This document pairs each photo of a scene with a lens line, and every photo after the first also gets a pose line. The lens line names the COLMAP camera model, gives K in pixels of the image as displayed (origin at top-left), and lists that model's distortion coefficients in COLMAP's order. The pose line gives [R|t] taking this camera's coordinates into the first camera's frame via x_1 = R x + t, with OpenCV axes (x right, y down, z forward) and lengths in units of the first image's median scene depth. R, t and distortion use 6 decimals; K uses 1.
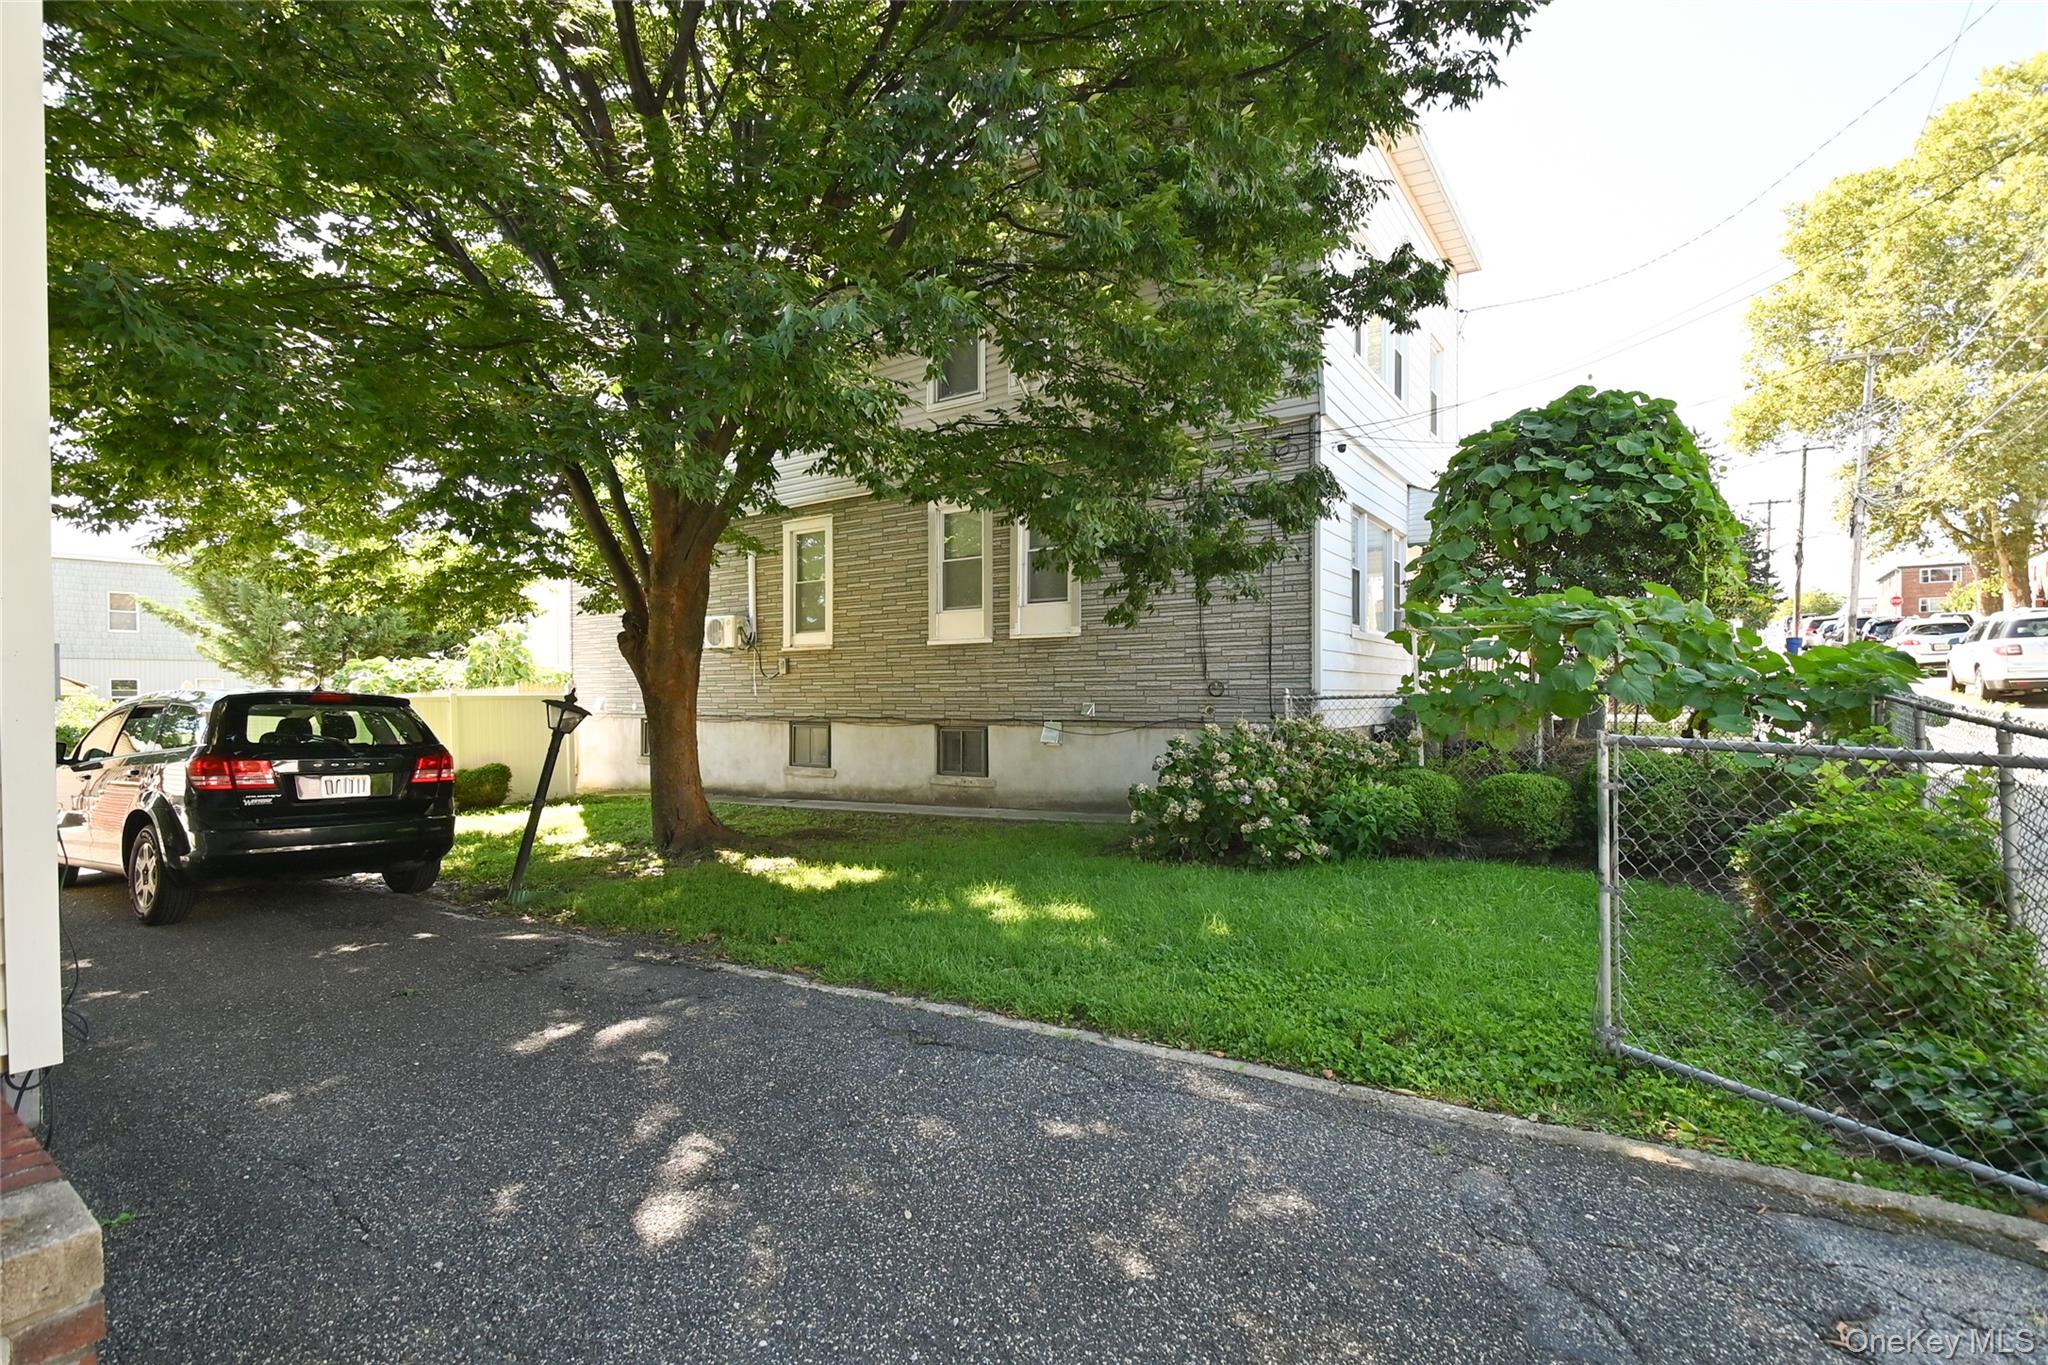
lens RADIAL K [[944.4, 0, 1024.0], [0, 944.4, 682.5], [0, 0, 1]] dist [0.002645, -0.000167]
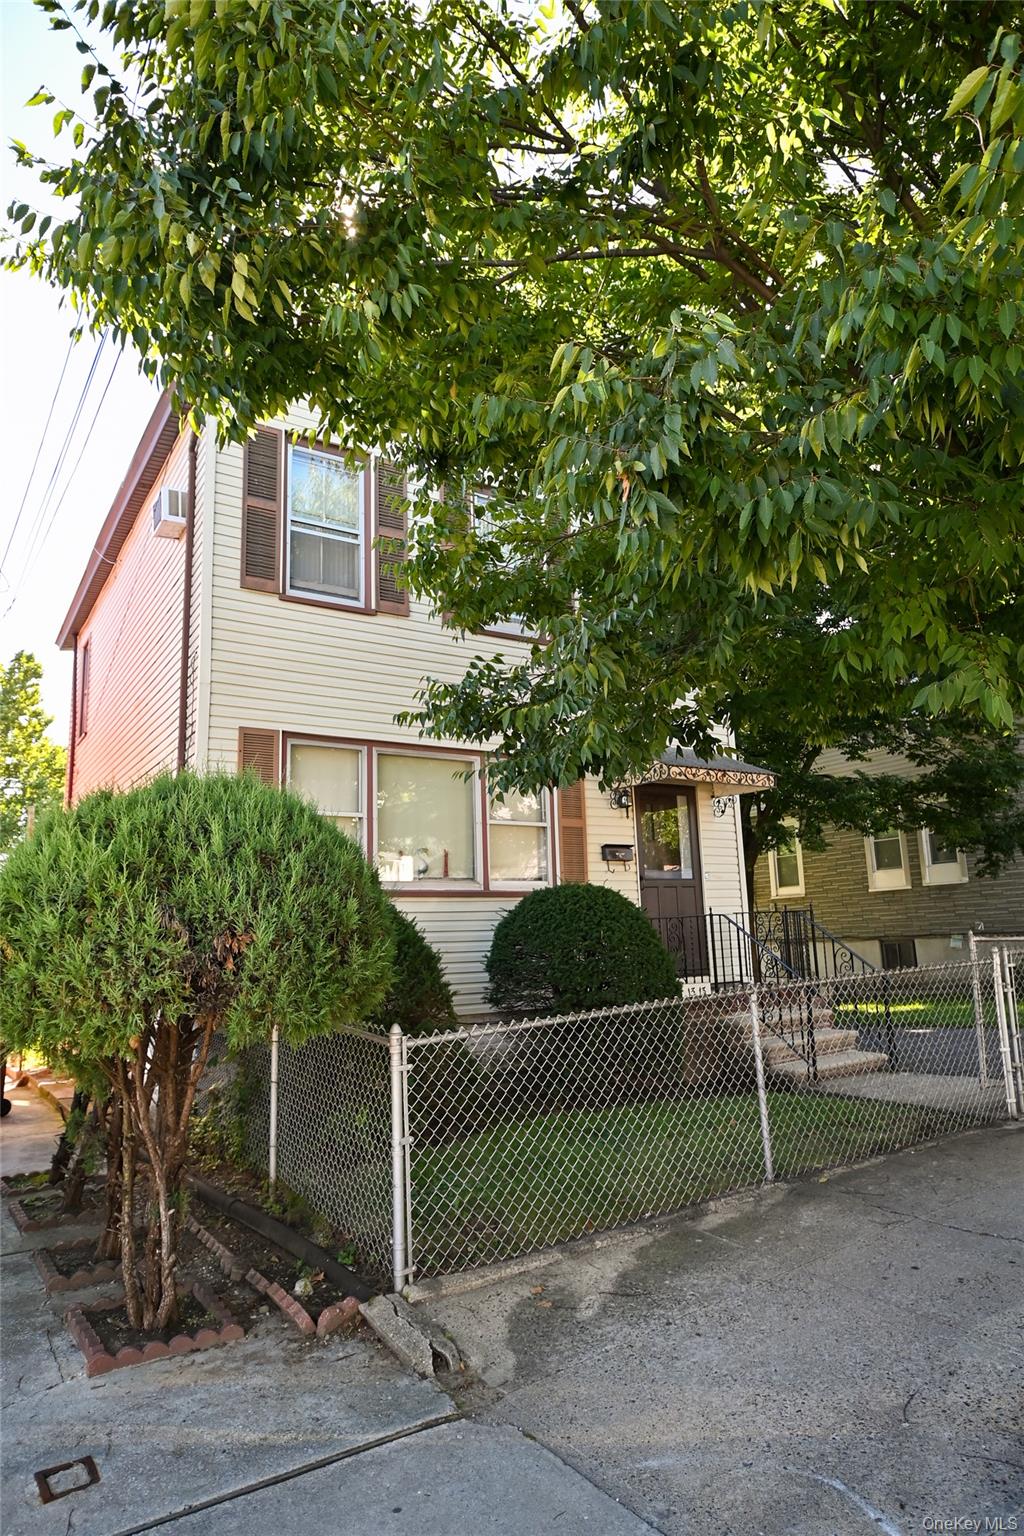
lens RADIAL K [[916.7, 0, 512.0], [0, 916.7, 768.0], [0, 0, 1]] dist [-0.001736, -0.002307]
pose [[0.914337, -0.102070, -0.391880, -0.022762], [0.035625, 0.984236, -0.173236, 0.003406], [0.403385, 0.144435, 0.903559, -0.796139]]
